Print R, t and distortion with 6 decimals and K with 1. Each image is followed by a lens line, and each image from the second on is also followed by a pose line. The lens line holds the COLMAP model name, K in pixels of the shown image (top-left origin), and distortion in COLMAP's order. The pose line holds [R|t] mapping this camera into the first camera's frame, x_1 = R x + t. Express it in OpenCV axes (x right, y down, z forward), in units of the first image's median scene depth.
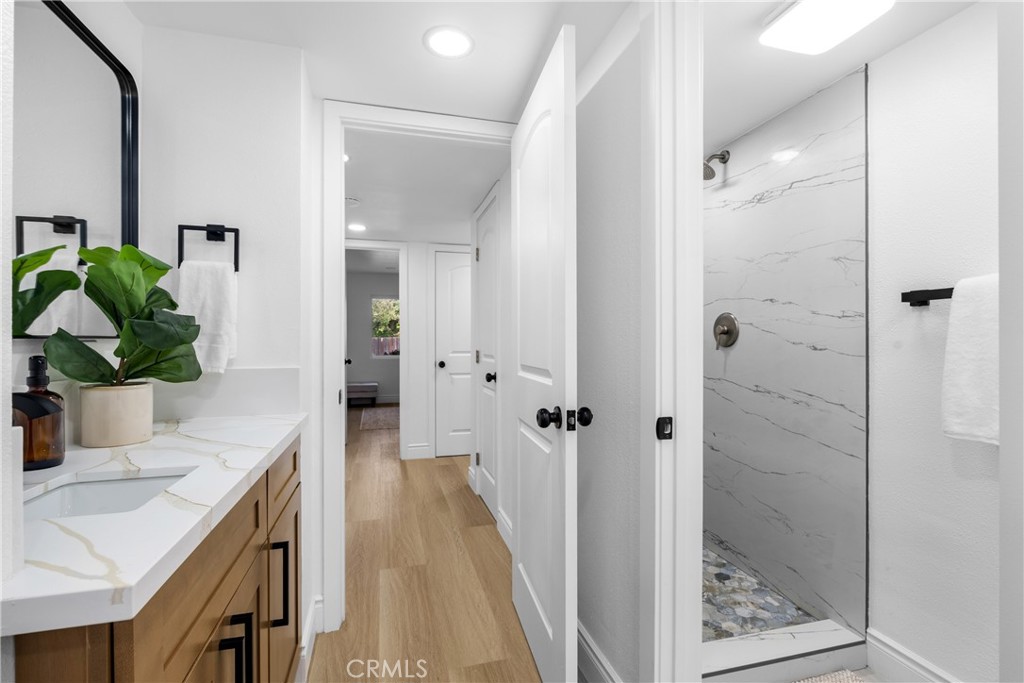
lens RADIAL K [[464.2, 0, 519.9], [0, 464.2, 336.9], [0, 0, 1]] dist [-0.004243, 0.000598]
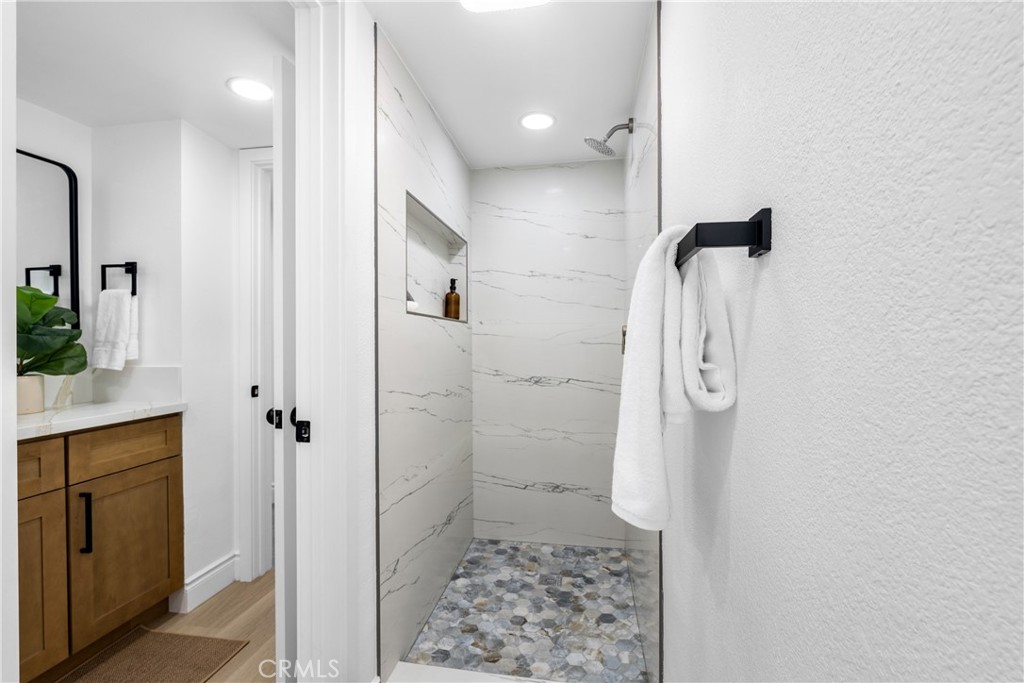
lens RADIAL K [[464.2, 0, 517.7], [0, 464.2, 349.0], [0, 0, 1]] dist [-0.004243, 0.000598]
pose [[0.911217, -0.000510, -0.411926, 0.874847], [0.005478, 0.999926, 0.010880, 0.005998], [0.411890, -0.012171, 0.911152, 0.203759]]
